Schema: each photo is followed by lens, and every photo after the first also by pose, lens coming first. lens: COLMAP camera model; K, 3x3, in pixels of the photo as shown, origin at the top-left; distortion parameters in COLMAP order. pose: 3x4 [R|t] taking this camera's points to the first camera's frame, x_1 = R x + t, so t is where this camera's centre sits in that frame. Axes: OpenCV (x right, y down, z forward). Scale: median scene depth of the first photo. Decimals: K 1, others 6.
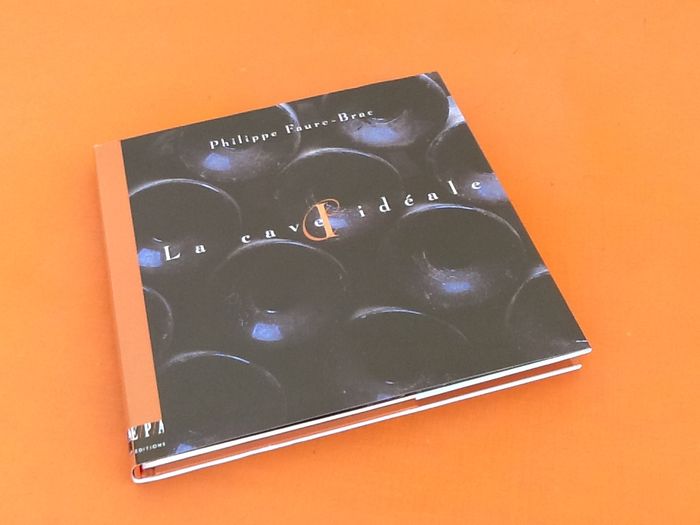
lens RADIAL K [[891.3, 0, 349.6], [0, 891.3, 262.8], [0, 0, 1]] dist [-0.047189, 0.000000]
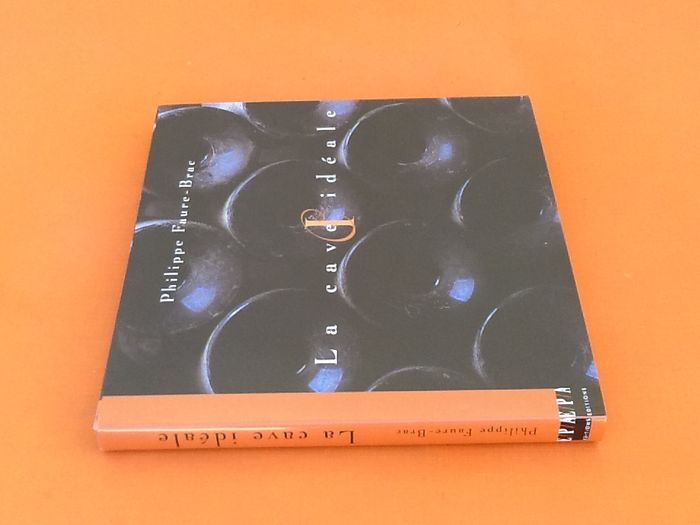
lens RADIAL K [[891.3, 0, 349.2], [0, 891.3, 262.0], [0, 0, 1]] dist [-0.047189, 0.000000]
pose [[0.238909, -0.689125, 0.684127, -0.682986], [0.753005, 0.576314, 0.317561, -0.302538], [-0.613111, 0.439283, 0.656601, 0.387887]]
